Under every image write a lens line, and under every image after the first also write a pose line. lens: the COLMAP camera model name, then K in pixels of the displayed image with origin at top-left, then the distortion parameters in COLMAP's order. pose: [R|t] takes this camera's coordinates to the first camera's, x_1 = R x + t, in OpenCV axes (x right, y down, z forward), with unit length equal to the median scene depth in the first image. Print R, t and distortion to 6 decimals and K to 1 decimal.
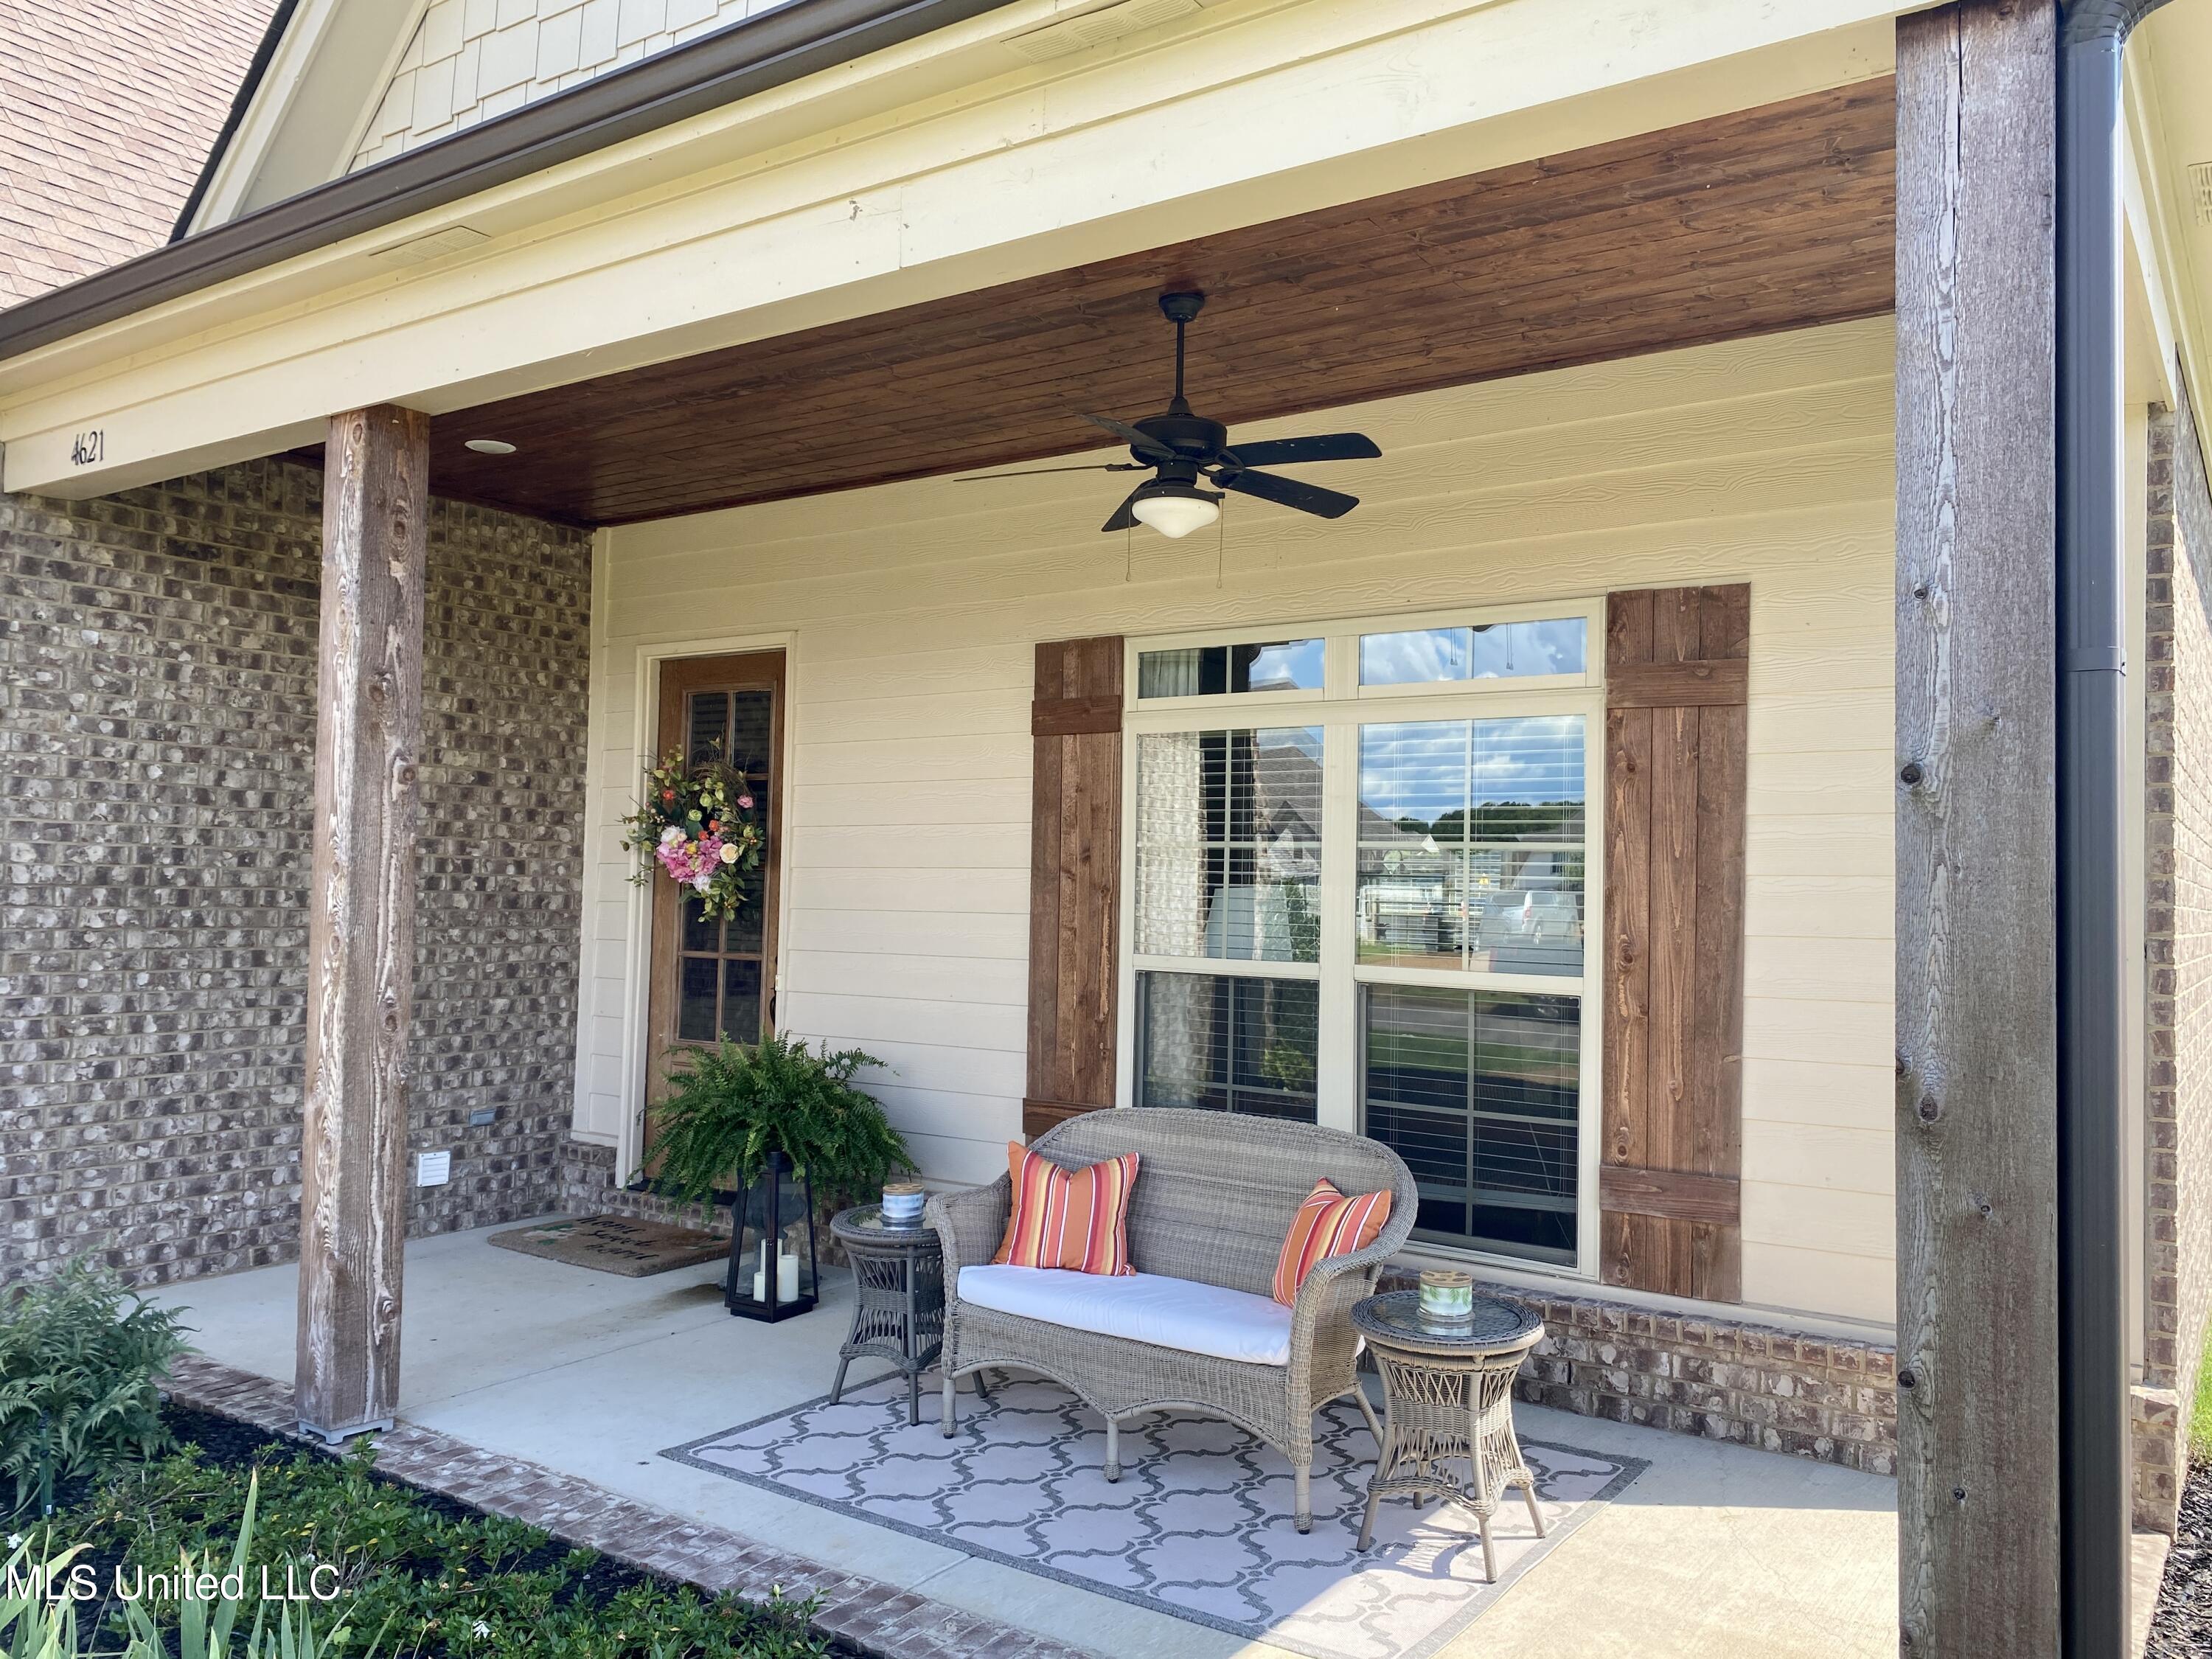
lens RADIAL K [[1666.7, 0, 1119.0], [0, 1666.7, 837.0], [0, 0, 1]] dist [0.008434, 0.000802]
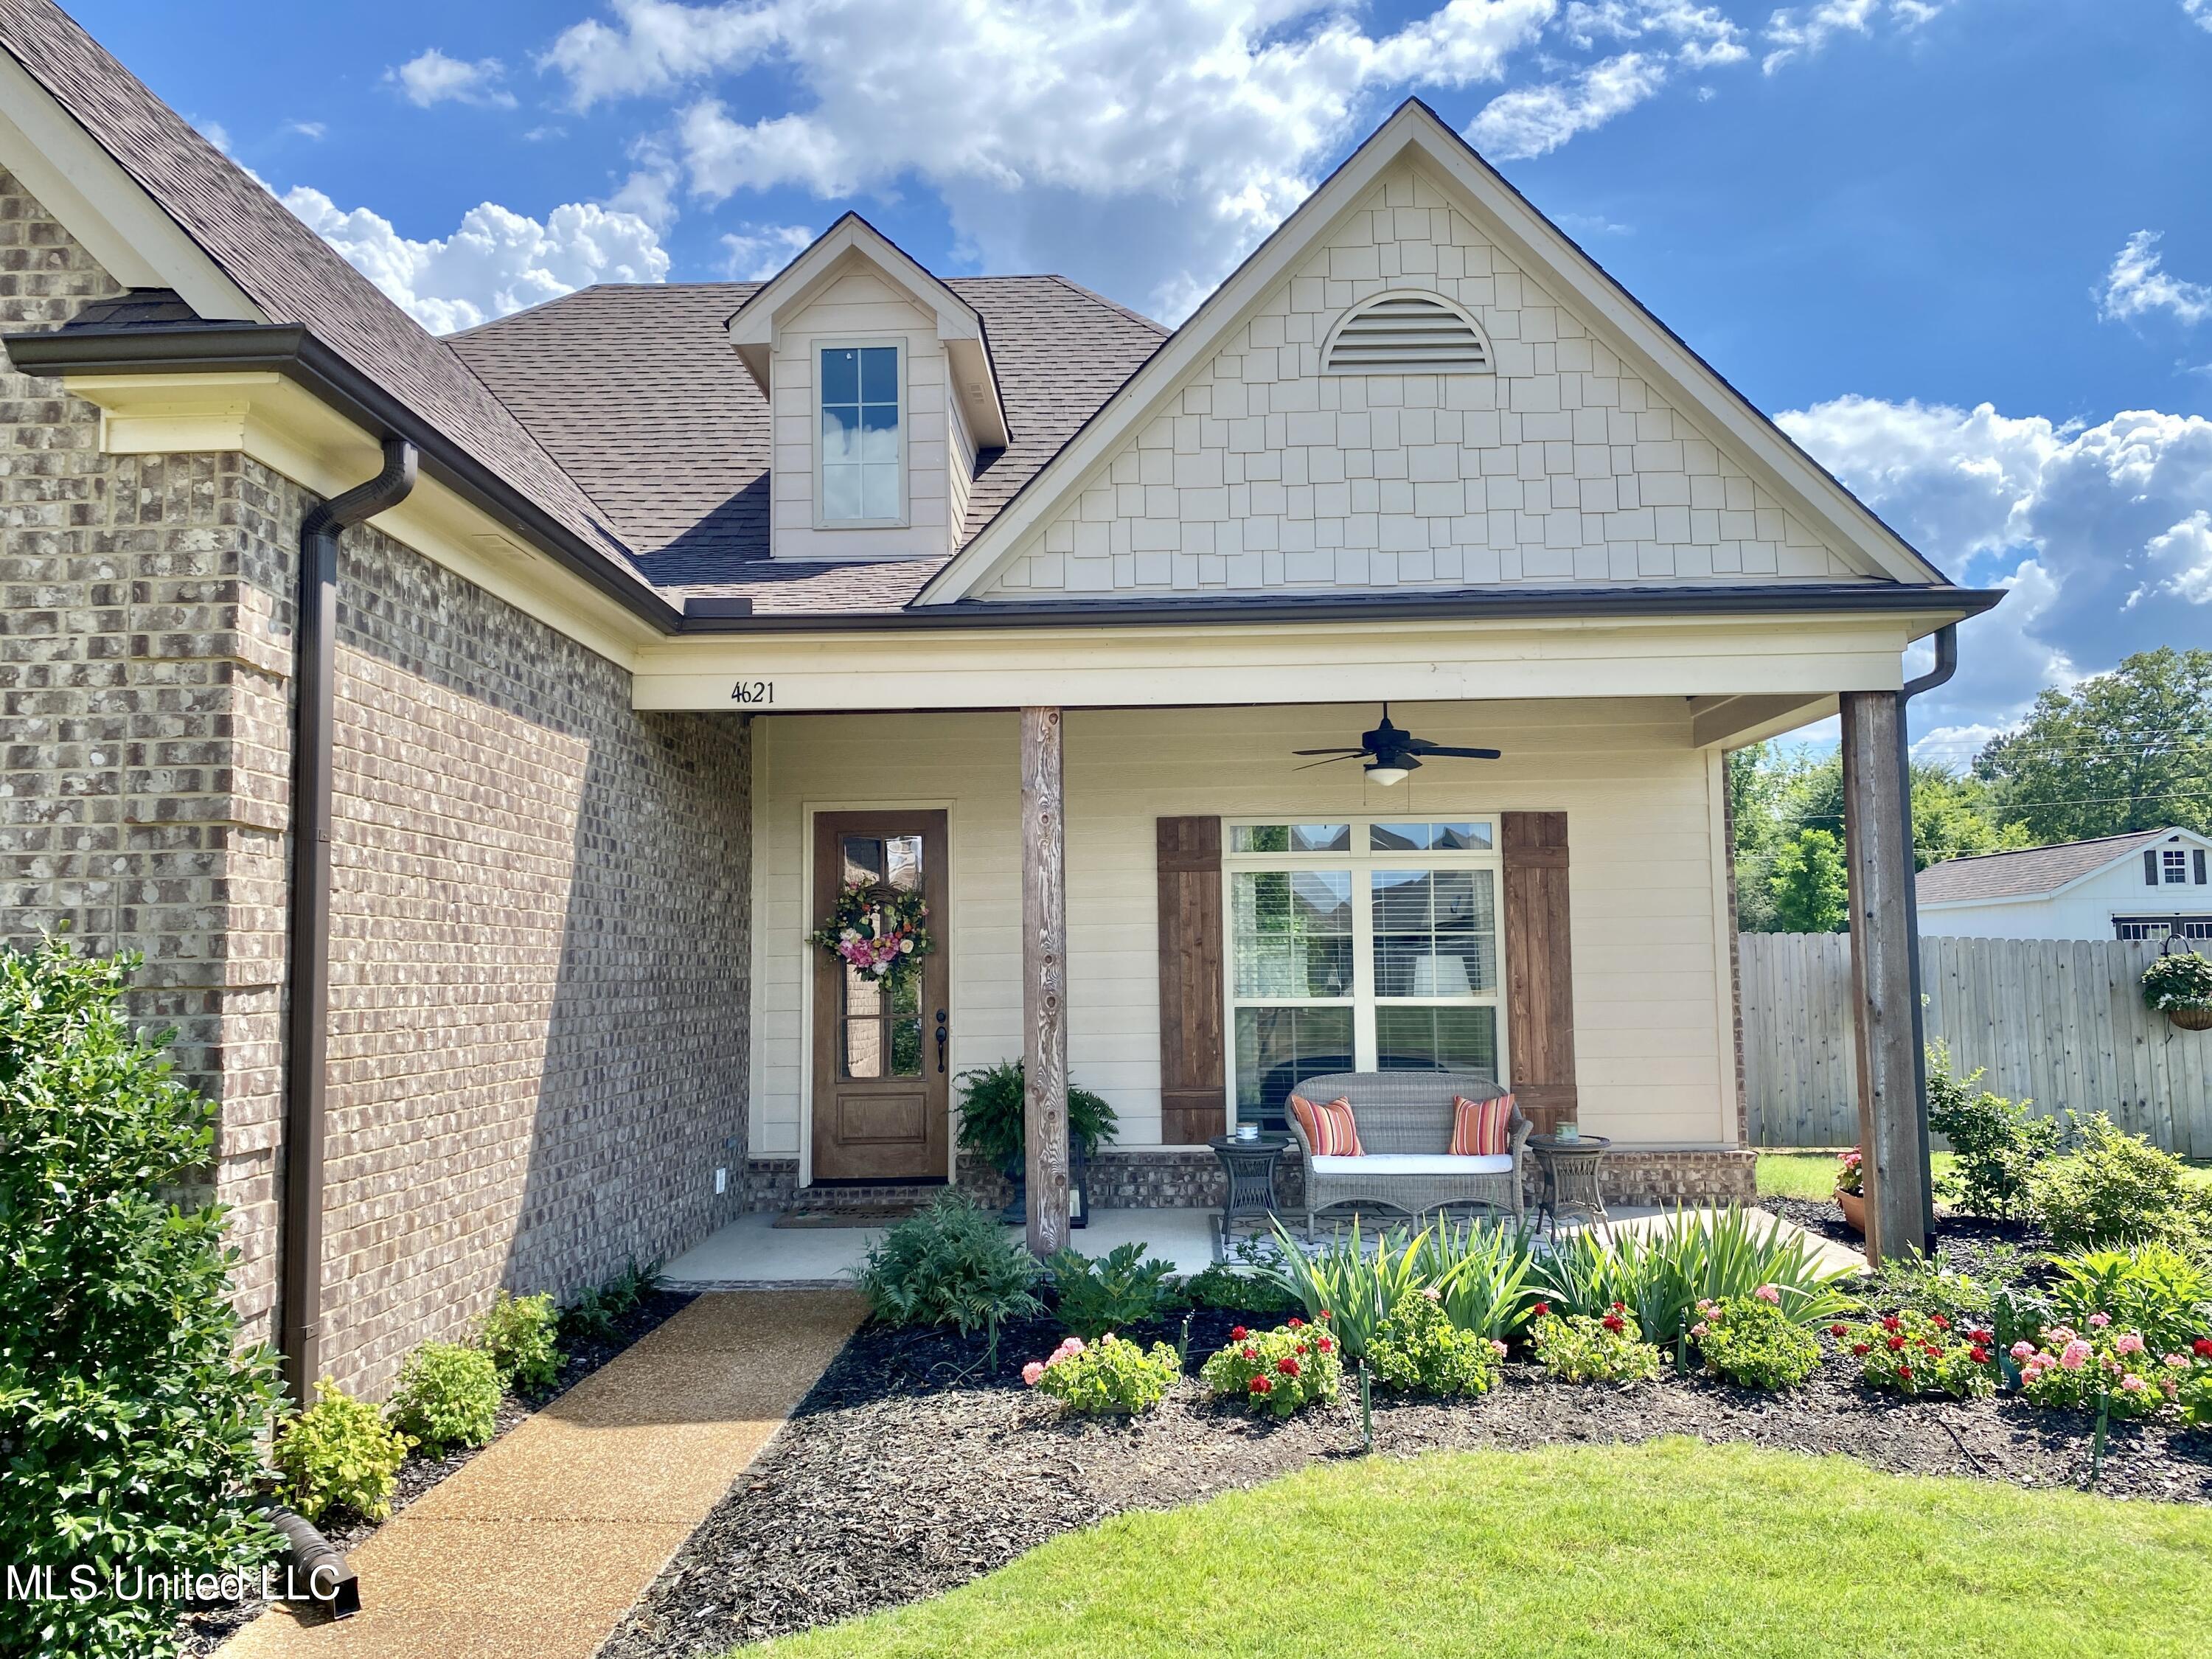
lens RADIAL K [[1663.8, 0, 1075.3], [0, 1663.8, 829.2], [0, 0, 1]] dist [0.058451, 0.000052]
pose [[0.842287, 0.013427, 0.538862, -1.192365], [0.012615, 0.998925, -0.044609, -0.035208], [-0.538882, 0.044371, 0.841212, -0.440949]]
